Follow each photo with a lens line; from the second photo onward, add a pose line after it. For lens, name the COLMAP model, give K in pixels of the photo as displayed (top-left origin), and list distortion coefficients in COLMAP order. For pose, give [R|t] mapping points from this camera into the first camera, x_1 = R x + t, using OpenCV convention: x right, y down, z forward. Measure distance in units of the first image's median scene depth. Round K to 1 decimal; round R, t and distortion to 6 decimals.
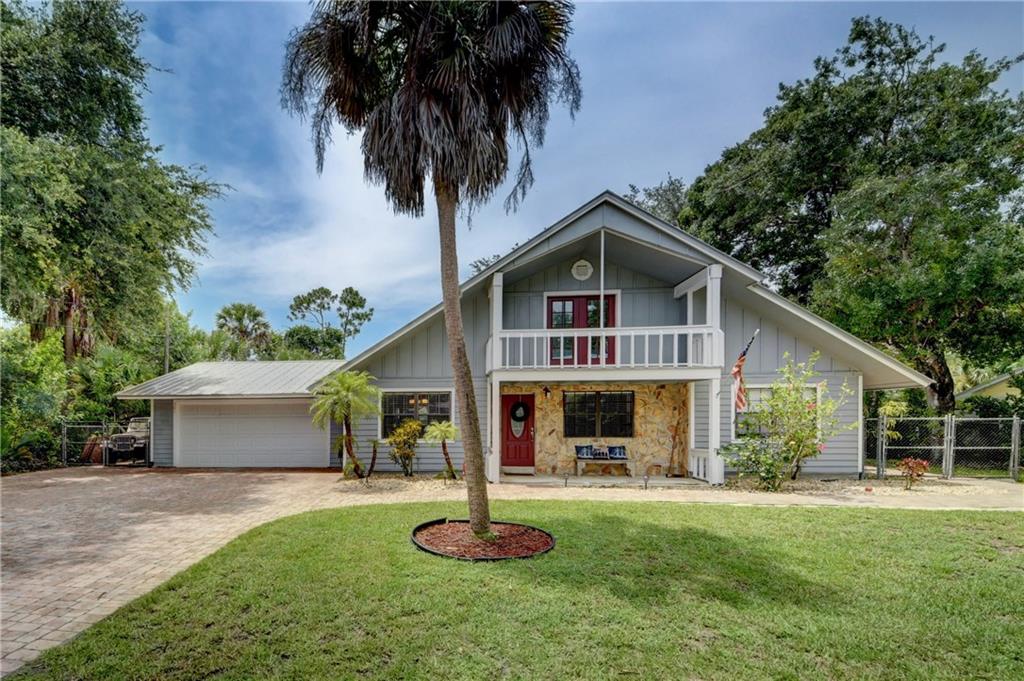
lens RADIAL K [[472.4, 0, 512.5], [0, 472.4, 410.3], [0, 0, 1]] dist [-0.016958, 0.000011]
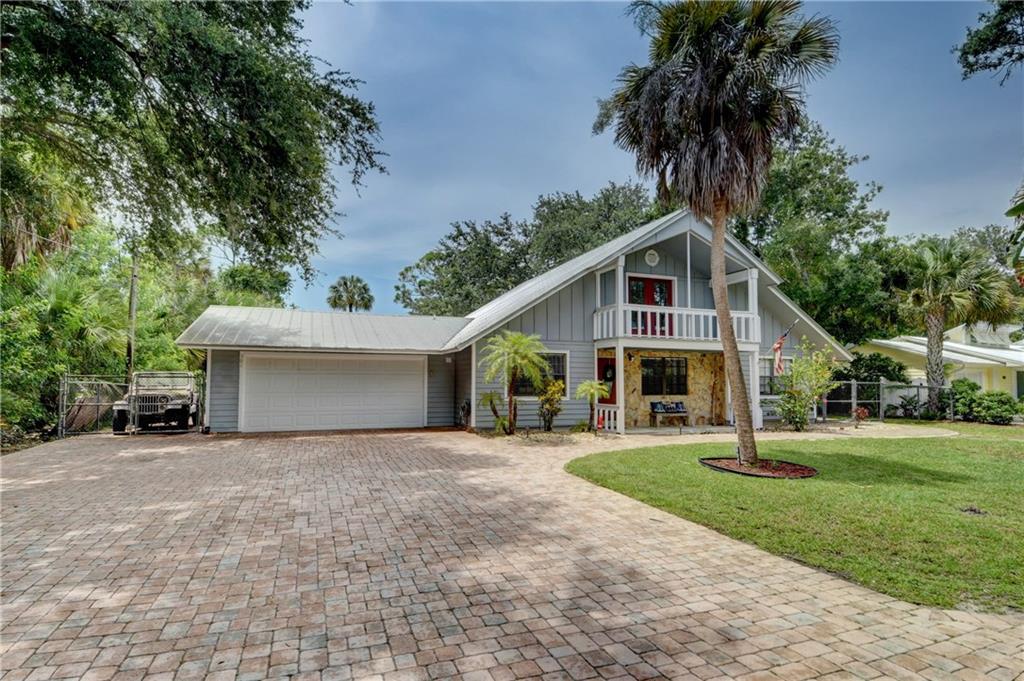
lens RADIAL K [[478.2, 0, 511.4], [0, 478.2, 345.6], [0, 0, 1]] dist [-0.012774, -0.001733]
pose [[0.908291, 0.040729, 0.416351, -0.700941], [-0.019733, 0.998313, -0.054610, 0.004986], [-0.417873, 0.041386, 0.907563, 0.036454]]
